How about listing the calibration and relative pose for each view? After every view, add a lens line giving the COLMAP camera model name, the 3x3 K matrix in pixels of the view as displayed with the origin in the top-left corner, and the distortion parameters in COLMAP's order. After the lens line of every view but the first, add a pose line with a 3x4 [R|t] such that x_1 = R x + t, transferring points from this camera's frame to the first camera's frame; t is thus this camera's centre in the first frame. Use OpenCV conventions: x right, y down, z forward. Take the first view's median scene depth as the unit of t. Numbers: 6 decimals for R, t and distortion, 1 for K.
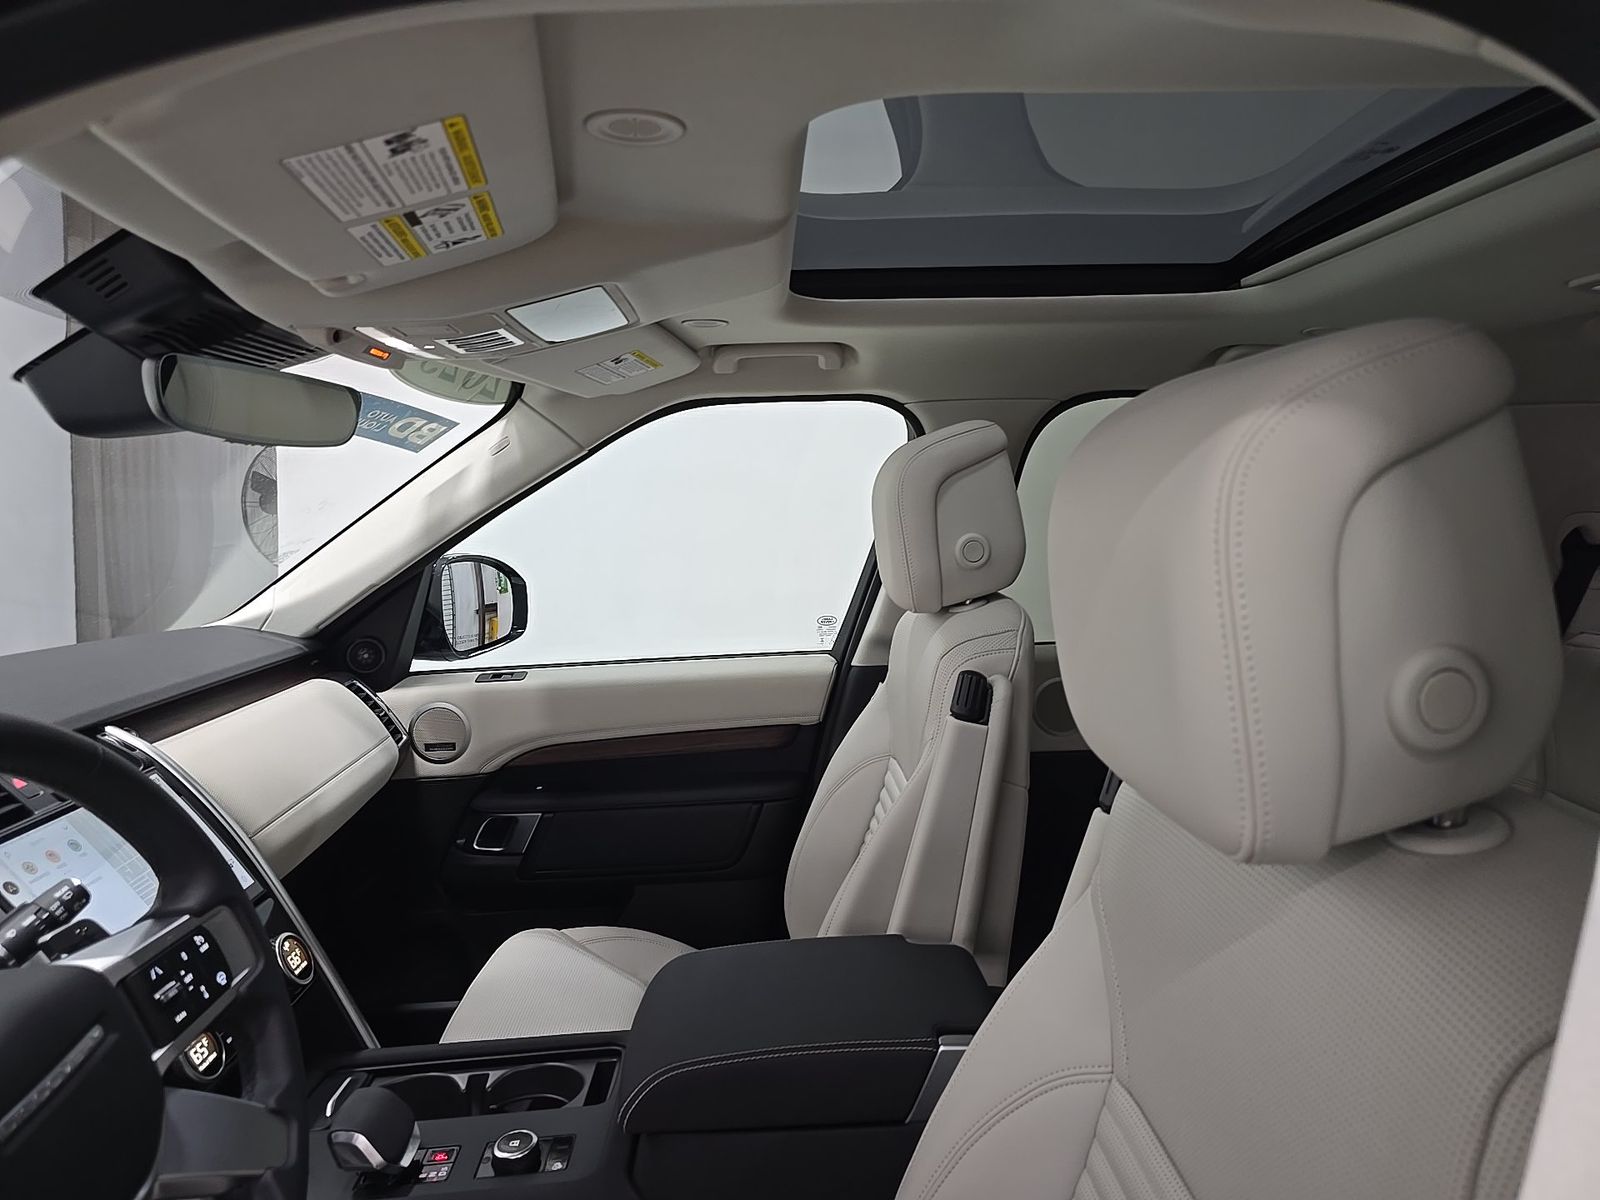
lens RADIAL K [[1093.6, 0, 800.9], [0, 1093.6, 599.0], [0, 0, 1]] dist [0.048178, -0.030488]
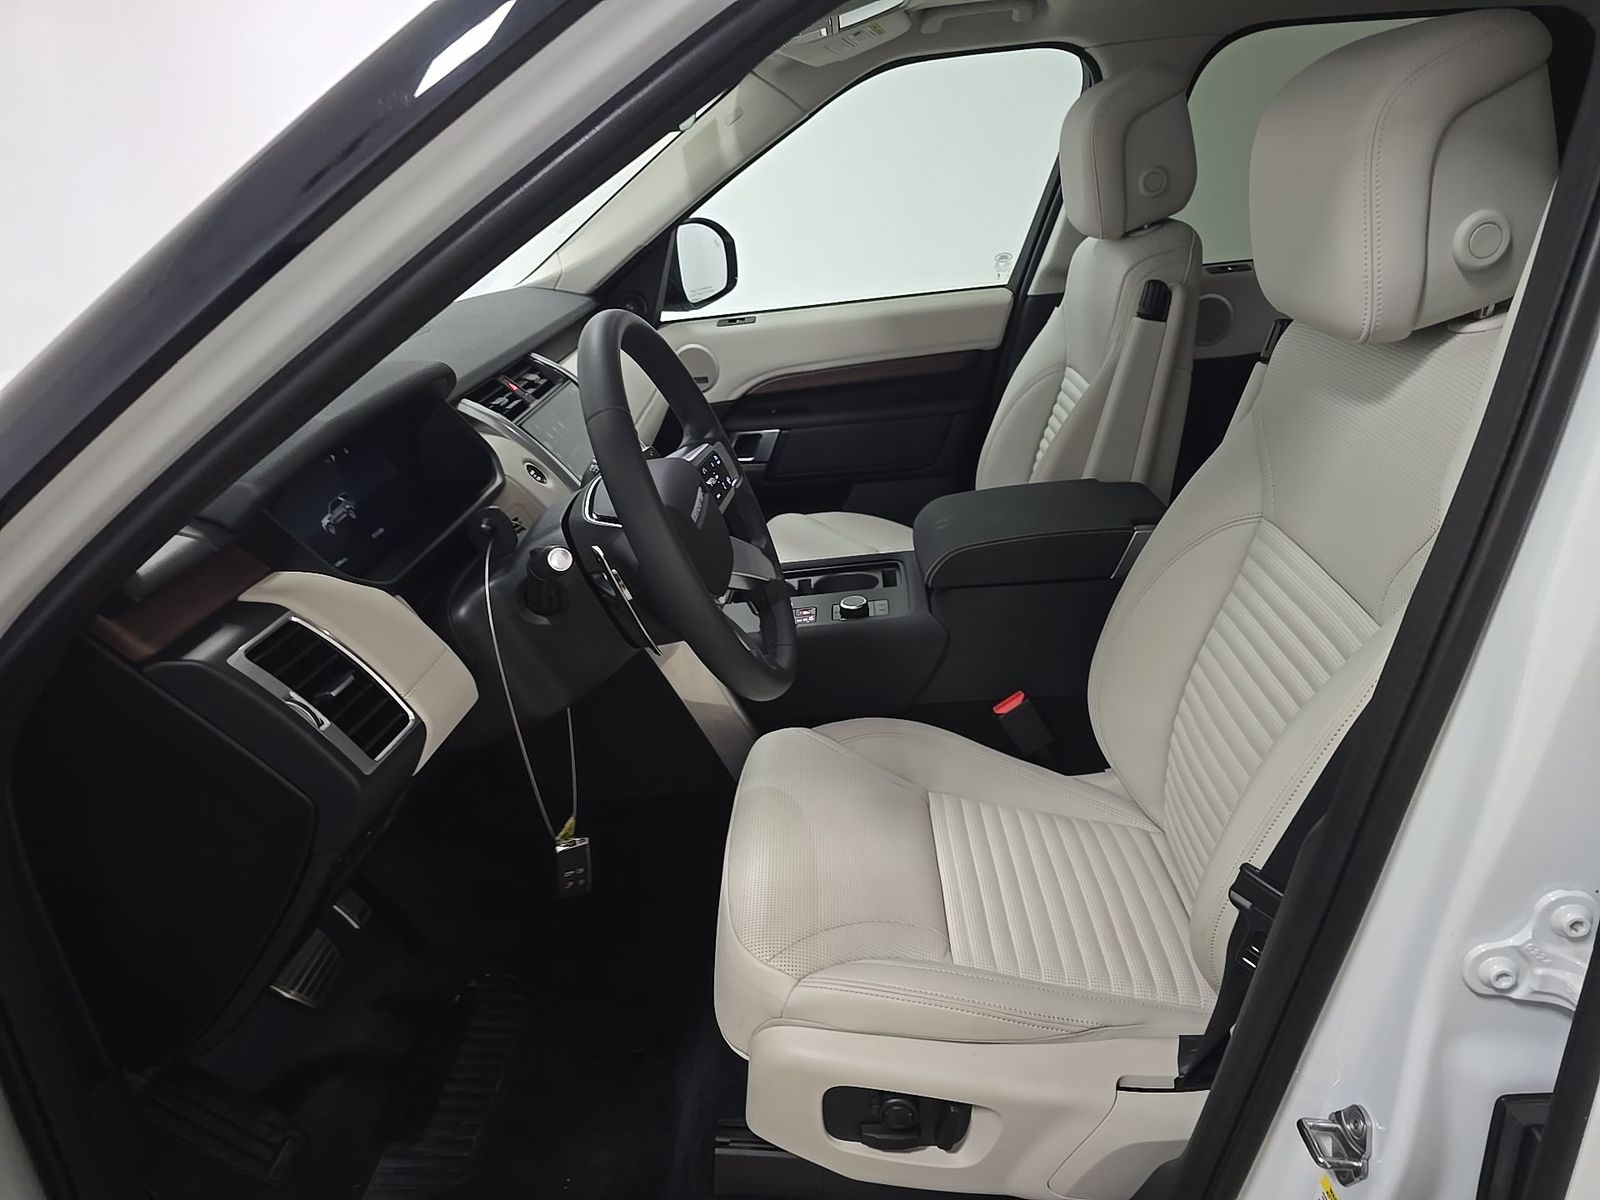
lens RADIAL K [[1093.6, 0, 791.7], [0, 1093.6, 603.6], [0, 0, 1]] dist [0.048178, -0.030488]
pose [[0.994920, -0.027223, -0.096915, -0.110982], [0.054730, 0.954300, 0.293796, 0.016624], [0.084488, -0.297608, 0.950942, -0.282270]]
